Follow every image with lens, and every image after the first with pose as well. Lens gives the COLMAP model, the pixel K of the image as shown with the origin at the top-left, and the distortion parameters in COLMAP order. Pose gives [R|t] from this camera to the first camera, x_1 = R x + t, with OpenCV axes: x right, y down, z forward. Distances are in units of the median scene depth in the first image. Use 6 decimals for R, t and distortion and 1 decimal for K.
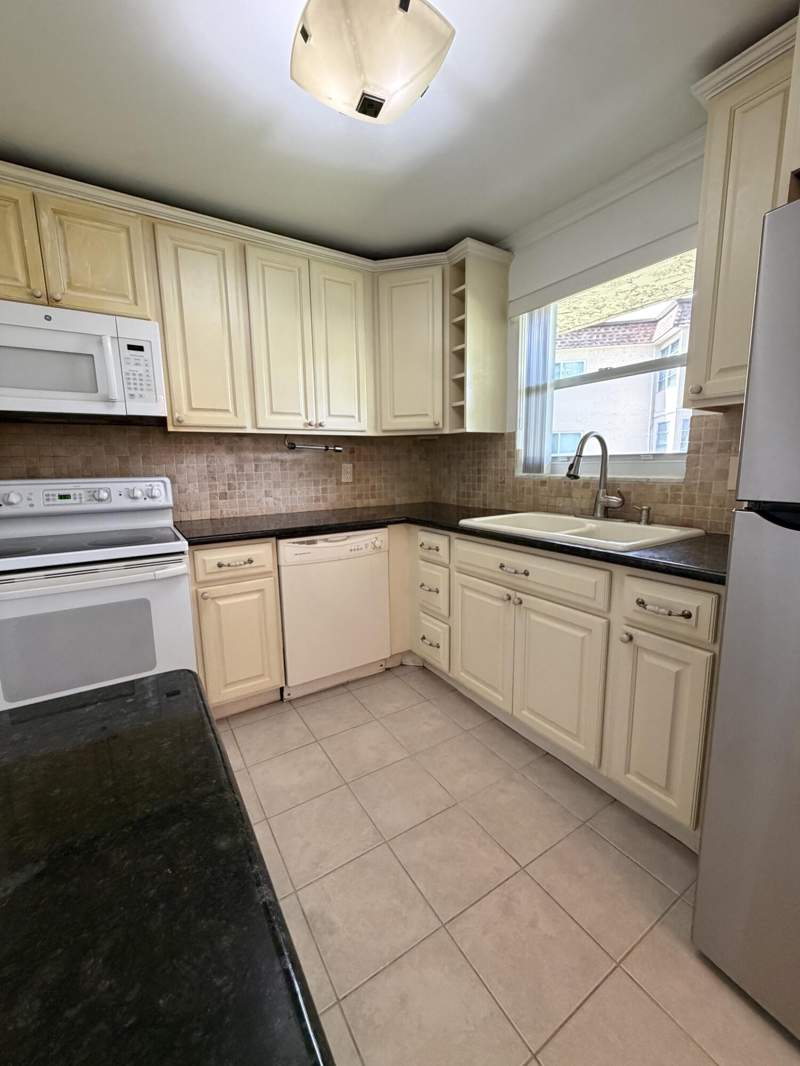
lens RADIAL K [[428.7, 0, 400.0], [0, 428.7, 533.0], [0, 0, 1]] dist [0.000508, 0.000700]
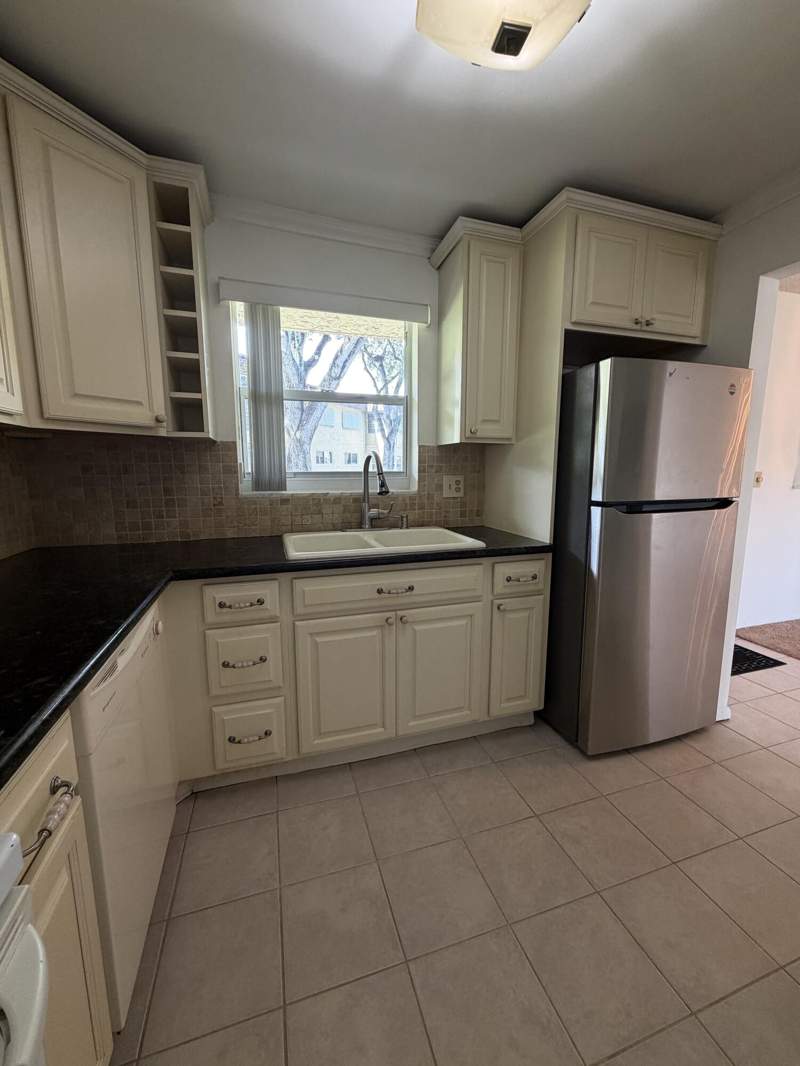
lens RADIAL K [[428.7, 0, 400.0], [0, 428.7, 533.0], [0, 0, 1]] dist [0.000508, 0.000700]
pose [[0.245988, -0.131683, 0.960286, -0.606235], [0.152100, 0.983698, 0.095932, -0.124802], [-0.957265, 0.122462, 0.262007, 0.665384]]
